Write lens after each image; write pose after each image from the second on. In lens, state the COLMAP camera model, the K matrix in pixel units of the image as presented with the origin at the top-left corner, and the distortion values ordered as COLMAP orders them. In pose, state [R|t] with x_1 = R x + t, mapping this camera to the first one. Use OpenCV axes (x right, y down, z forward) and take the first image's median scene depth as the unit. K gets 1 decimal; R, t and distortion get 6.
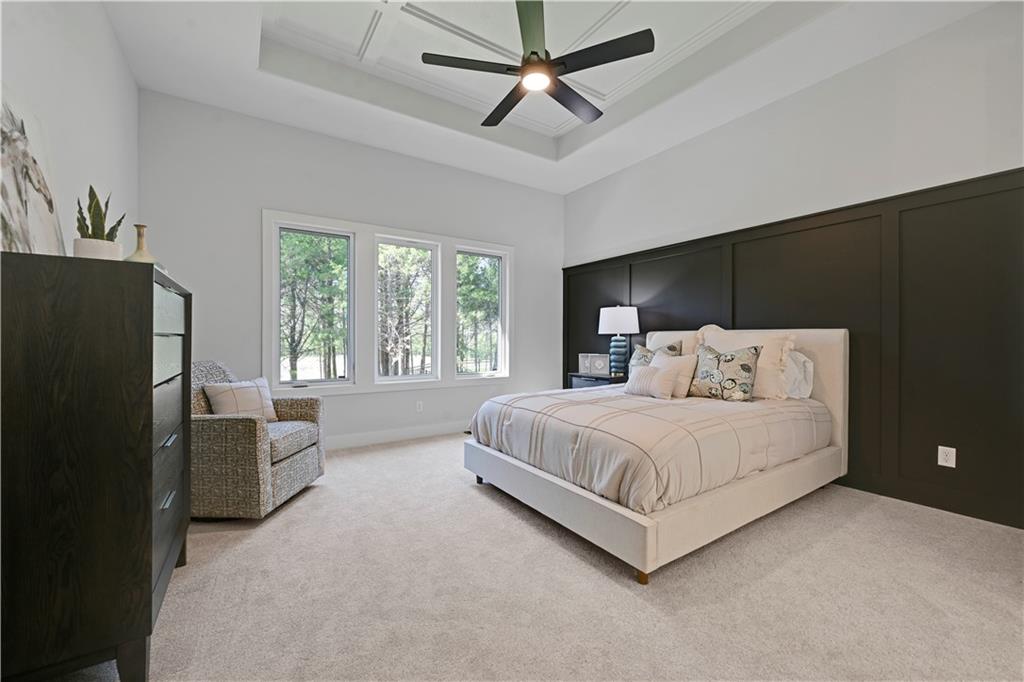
lens RADIAL K [[402.7, 0, 515.6], [0, 402.7, 340.8], [0, 0, 1]] dist [-0.000890, 0.000352]
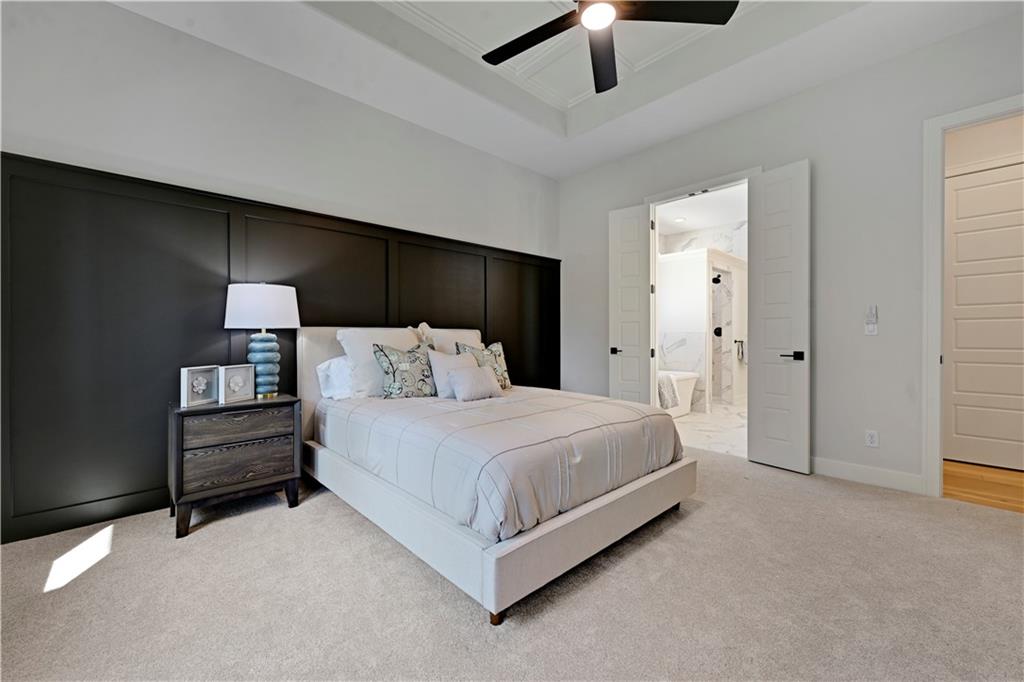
lens RADIAL K [[402.7, 0, 514.5], [0, 402.7, 337.0], [0, 0, 1]] dist [-0.000890, 0.000352]
pose [[-0.185176, -0.003202, 0.982700, -0.412215], [-0.001409, 0.999995, 0.002993, -0.007249], [-0.982704, -0.000831, -0.185179, 0.740241]]
